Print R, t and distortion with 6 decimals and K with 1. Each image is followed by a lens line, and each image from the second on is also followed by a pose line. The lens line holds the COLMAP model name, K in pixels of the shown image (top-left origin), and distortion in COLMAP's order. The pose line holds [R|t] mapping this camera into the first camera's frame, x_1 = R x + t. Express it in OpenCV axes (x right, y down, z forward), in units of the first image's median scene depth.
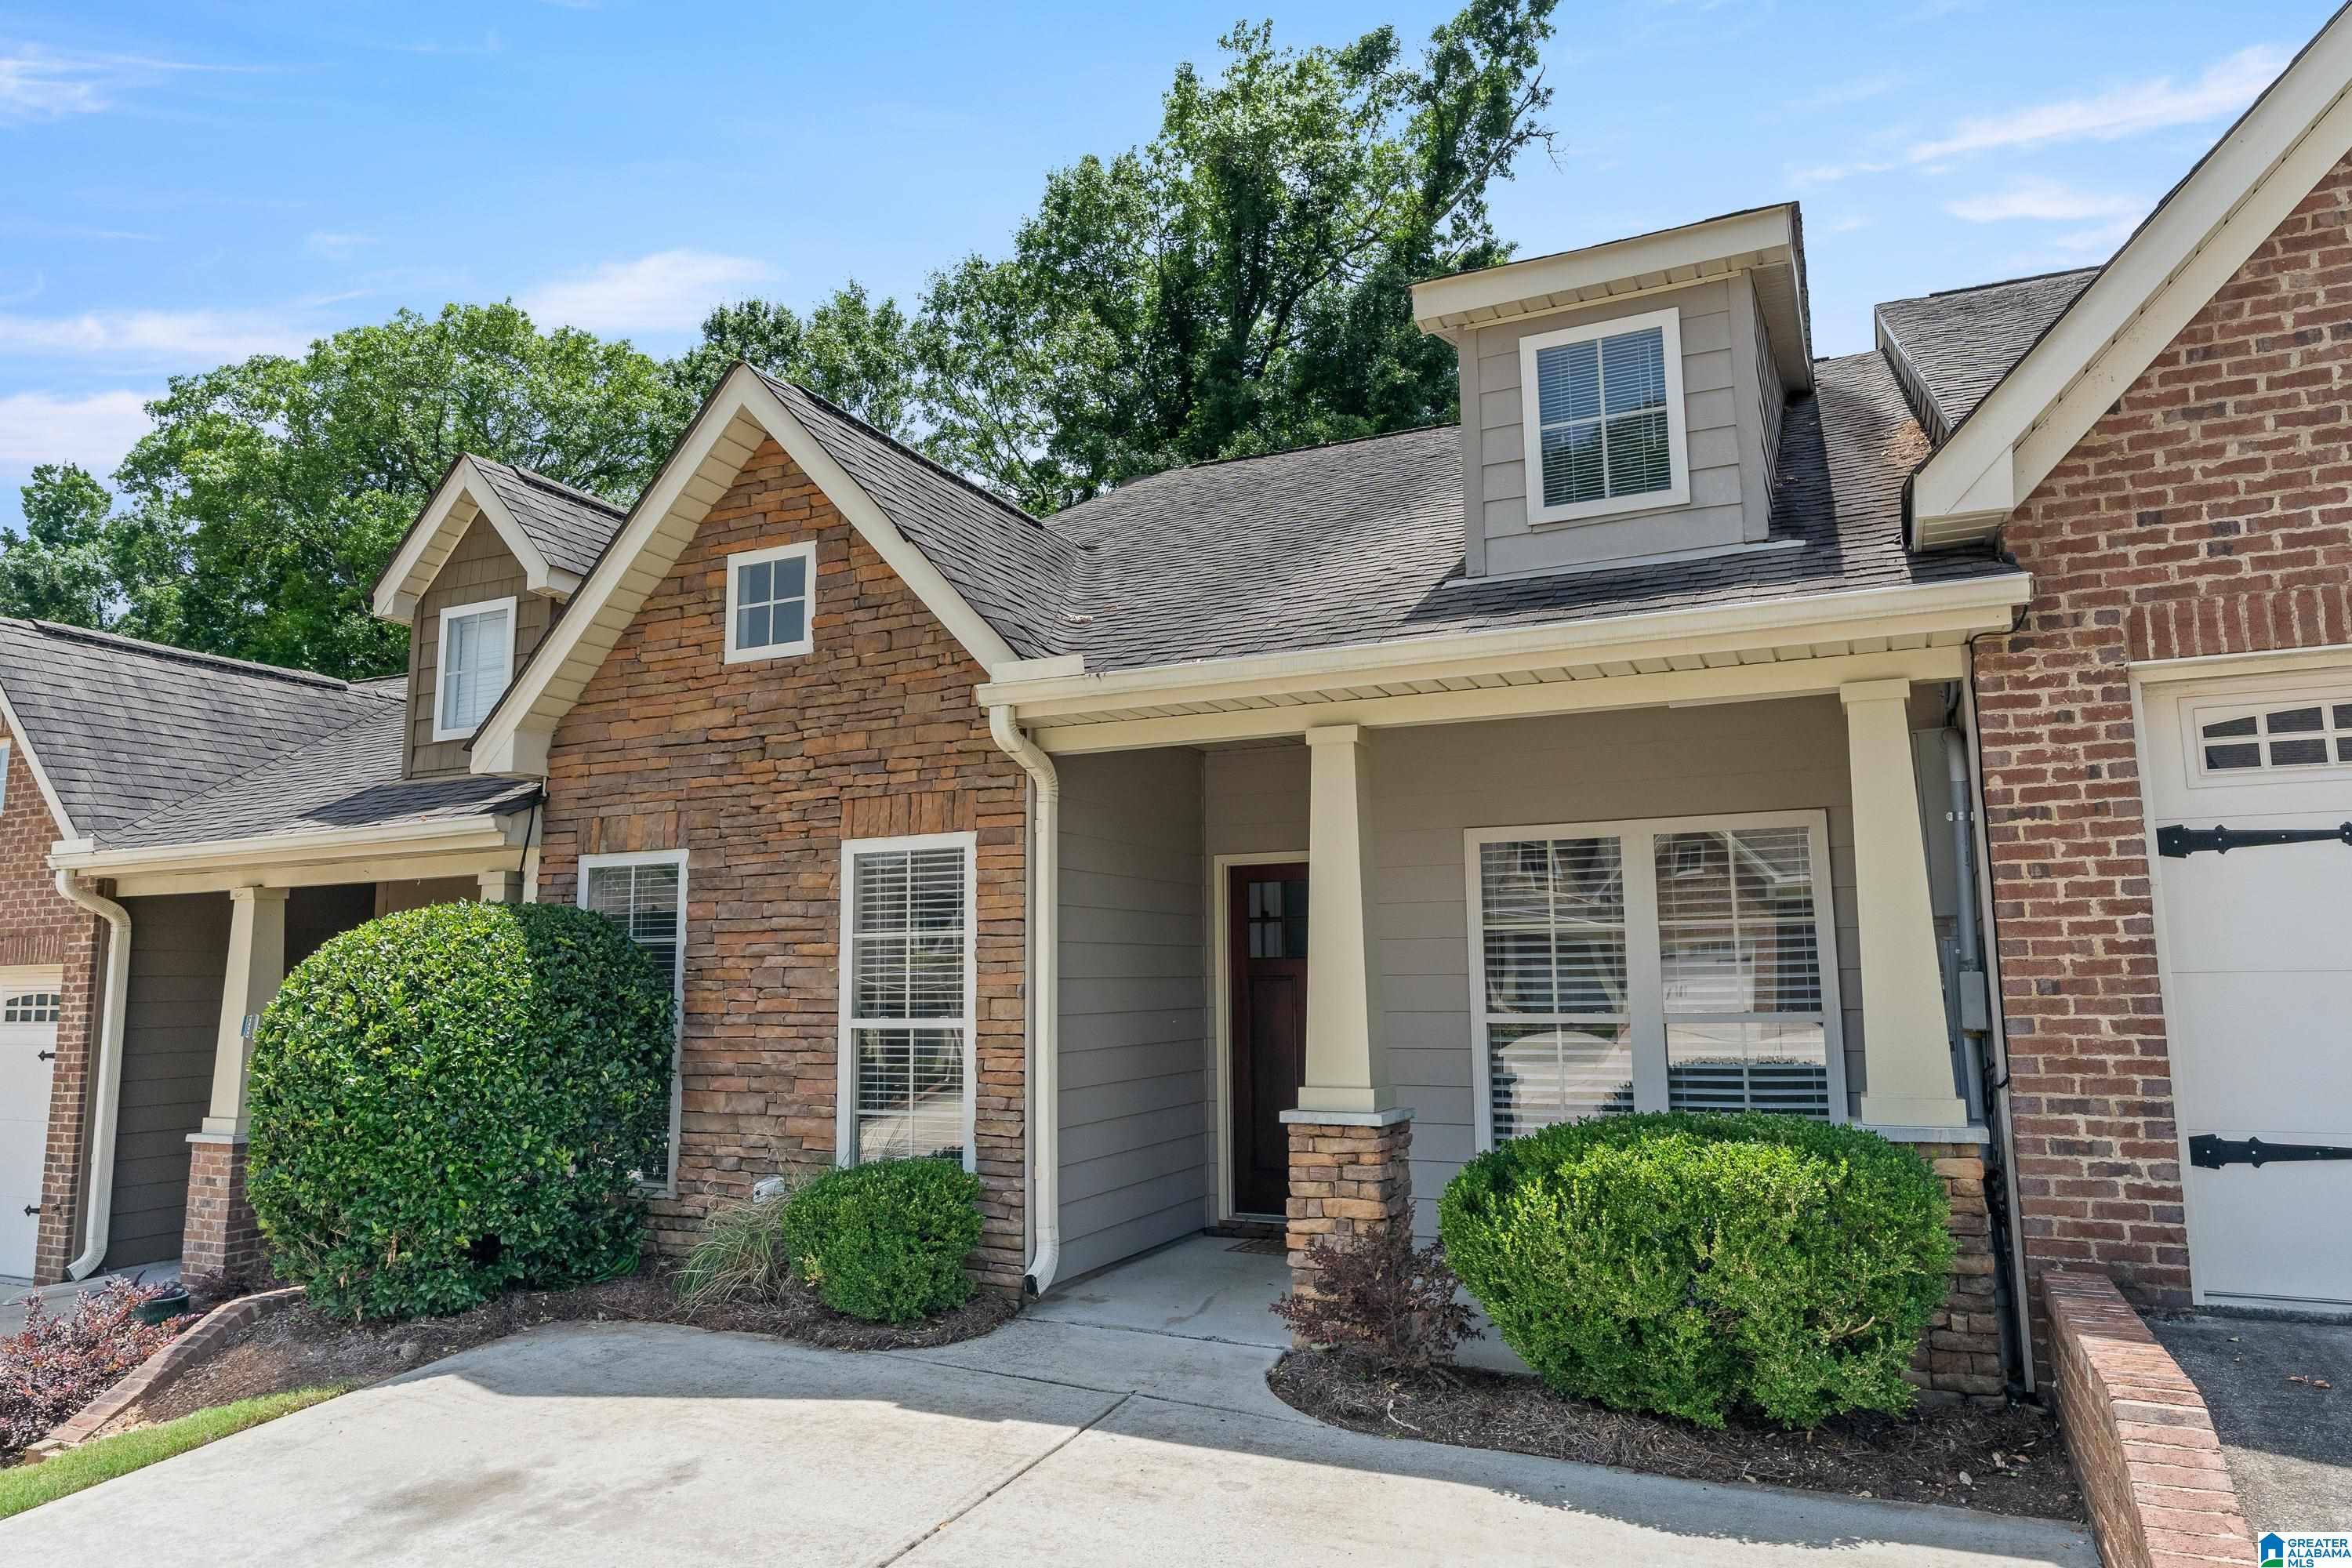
lens RADIAL K [[1459.9, 0, 1160.3], [0, 1459.9, 743.3], [0, 0, 1]] dist [0.001583, 0.002974]
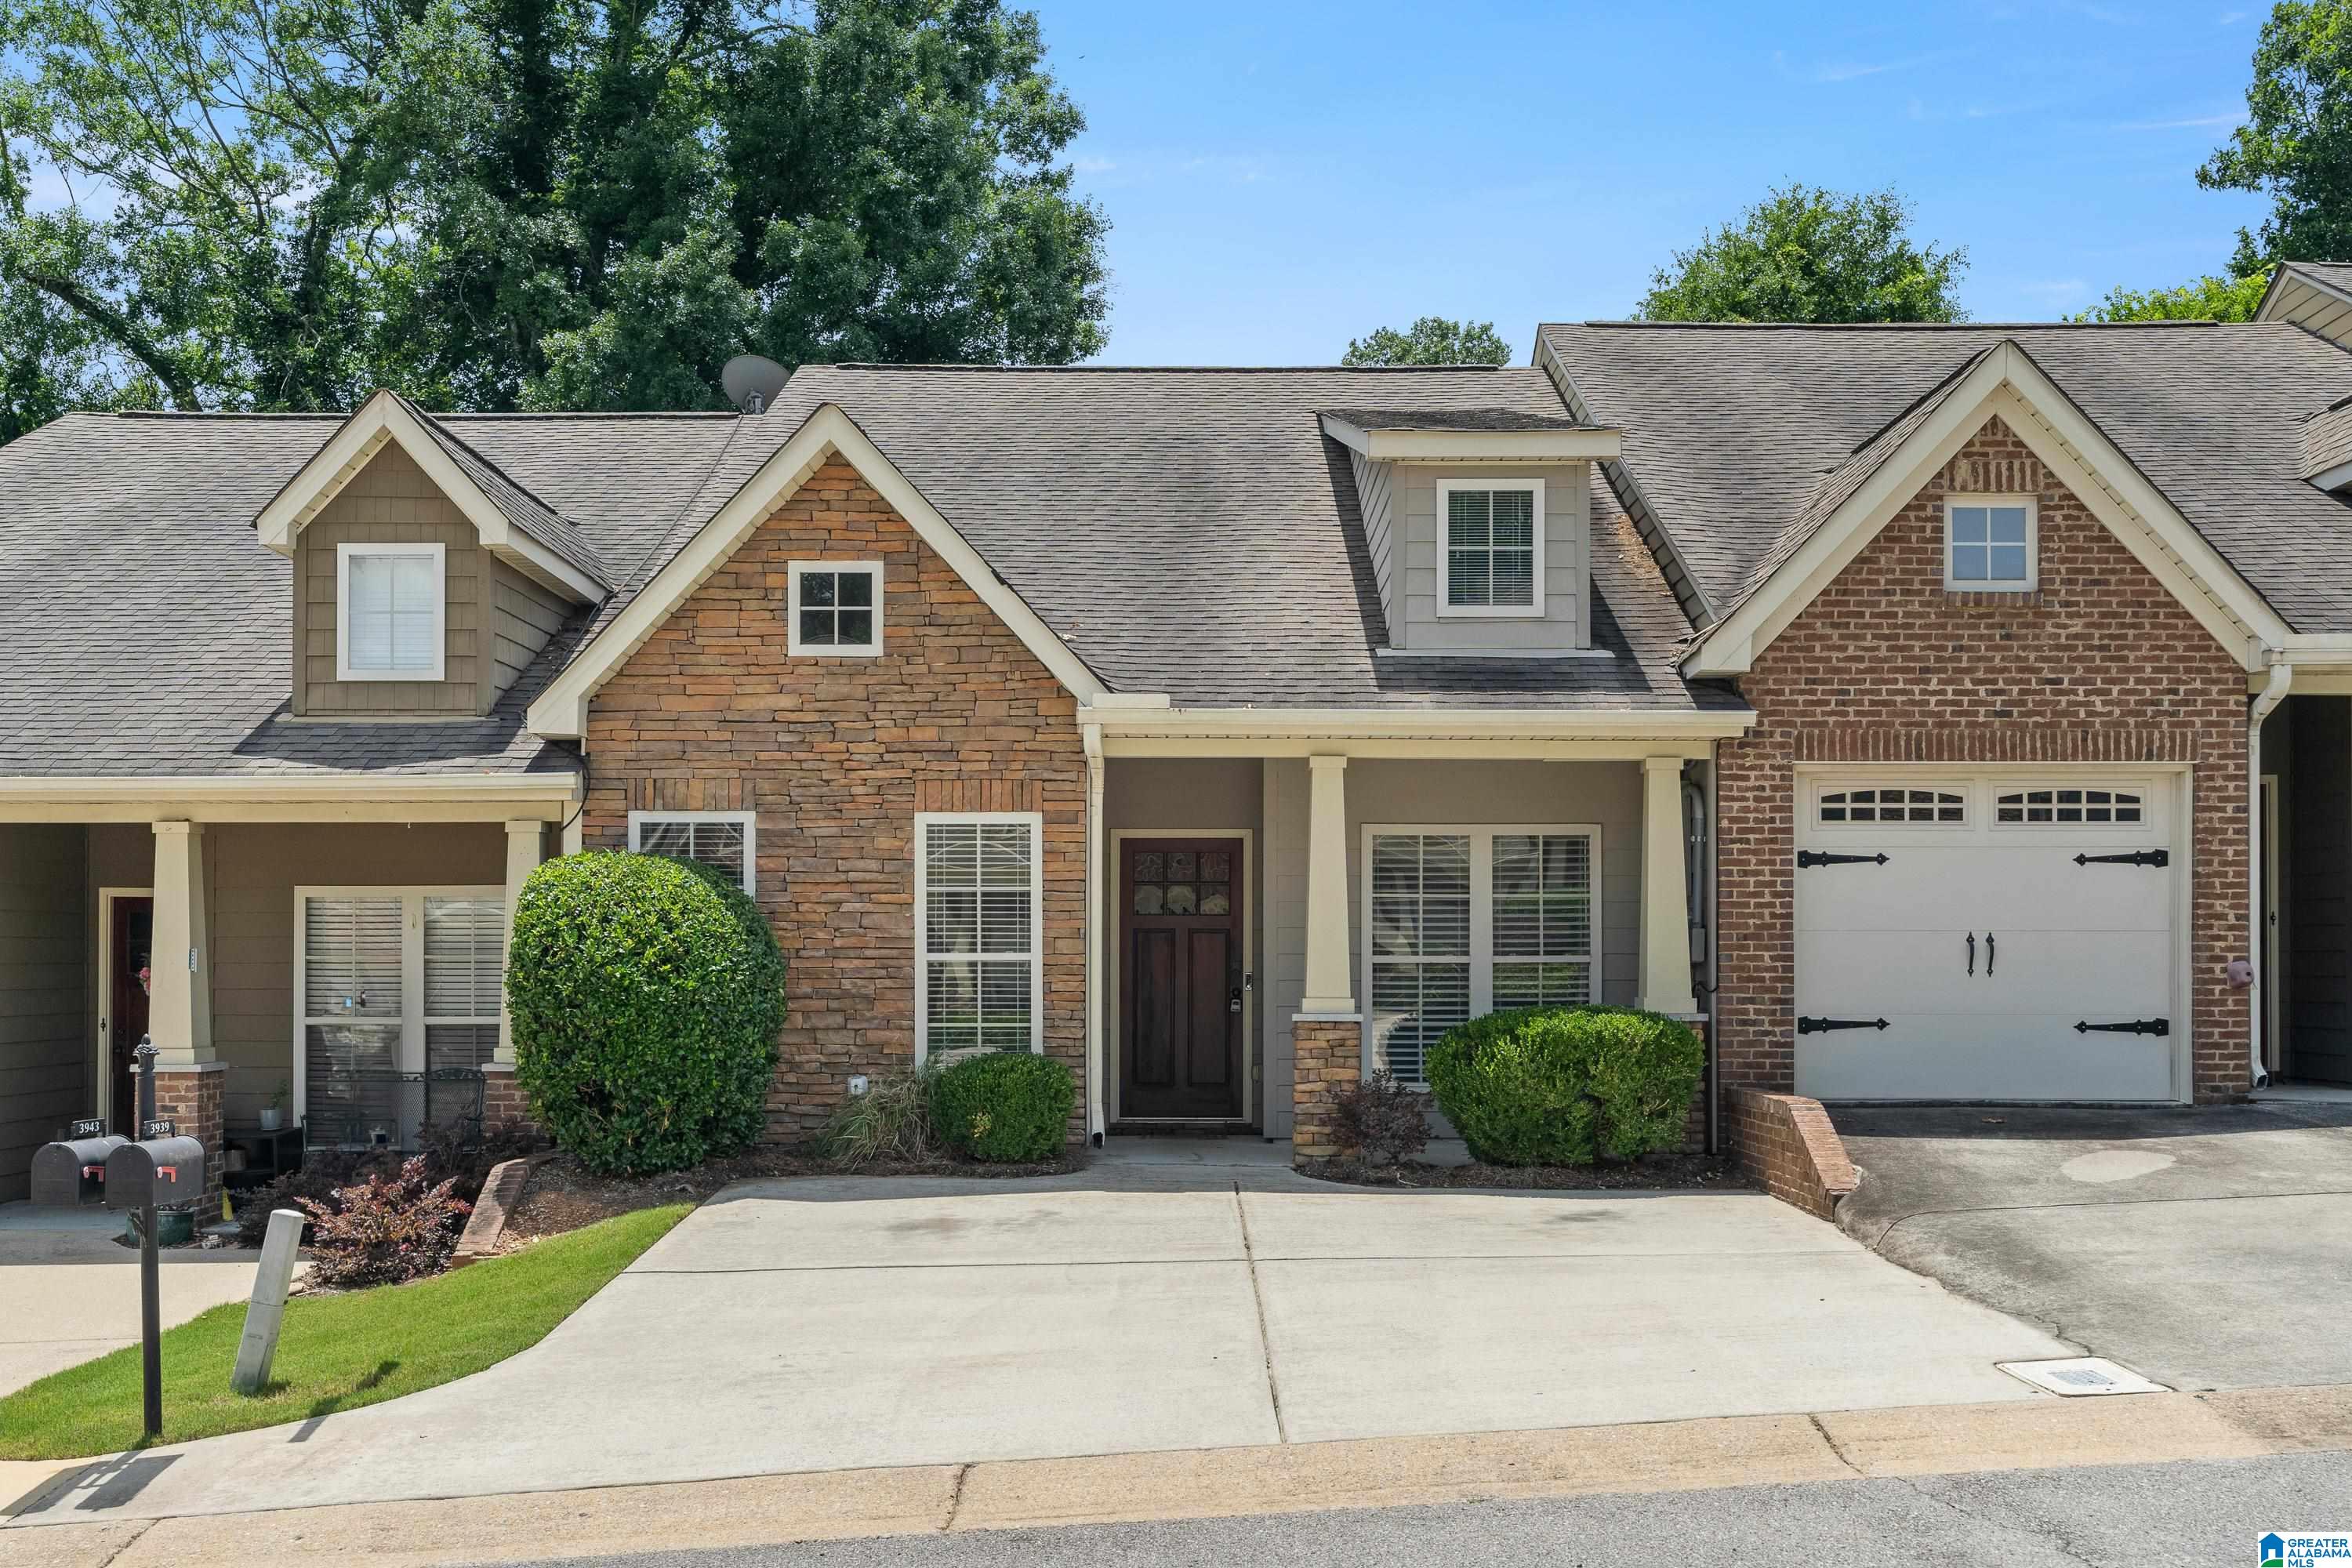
lens RADIAL K [[2357.5, 0, 1171.8], [0, 2357.5, 805.3], [0, 0, 1]] dist [0.045980, 0.000000]
pose [[0.908078, 0.041681, 0.416722, -1.004466], [-0.079531, 0.994091, 0.073875, -0.124347], [-0.411181, -0.100226, 0.906027, -1.074940]]
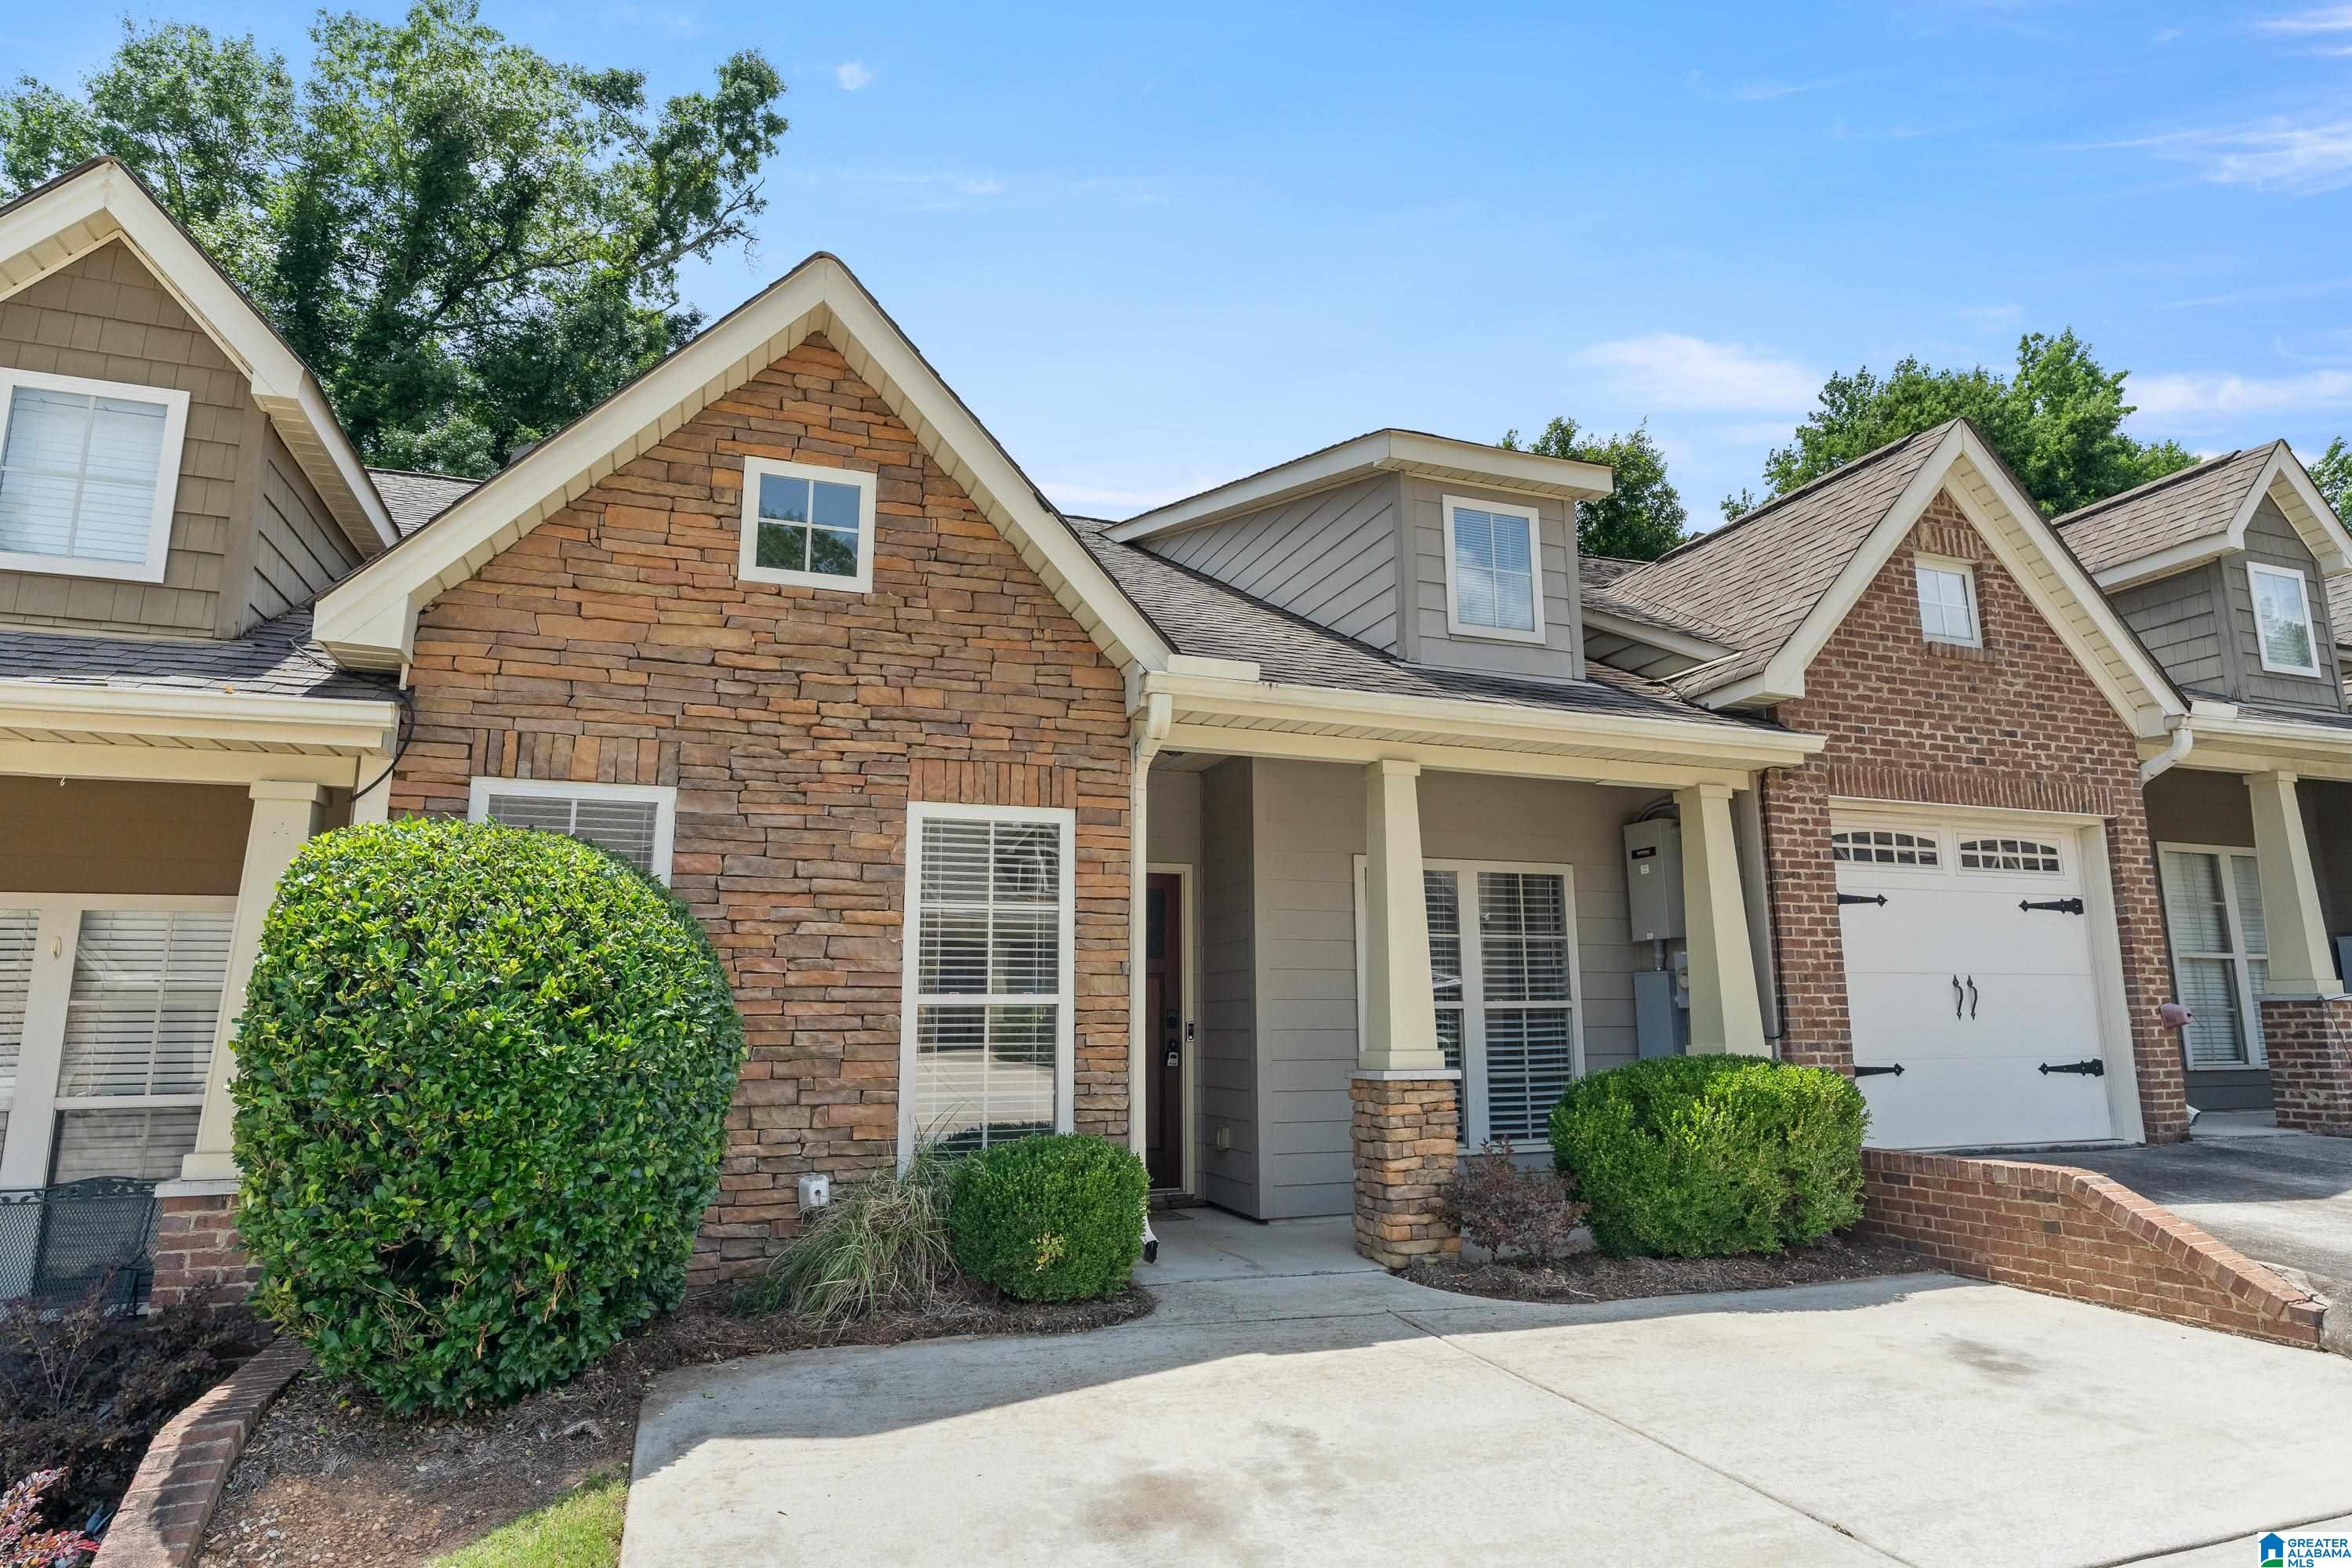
lens RADIAL K [[1326.7, 0, 1202.2], [0, 1326.7, 745.6], [0, 0, 1]] dist [0.001724, 0.002248]
pose [[0.695953, 0.155878, 0.700964, -0.797327], [-0.119012, 0.987693, -0.101479, 0.110492], [-0.708156, -0.012798, 0.705940, 0.320981]]
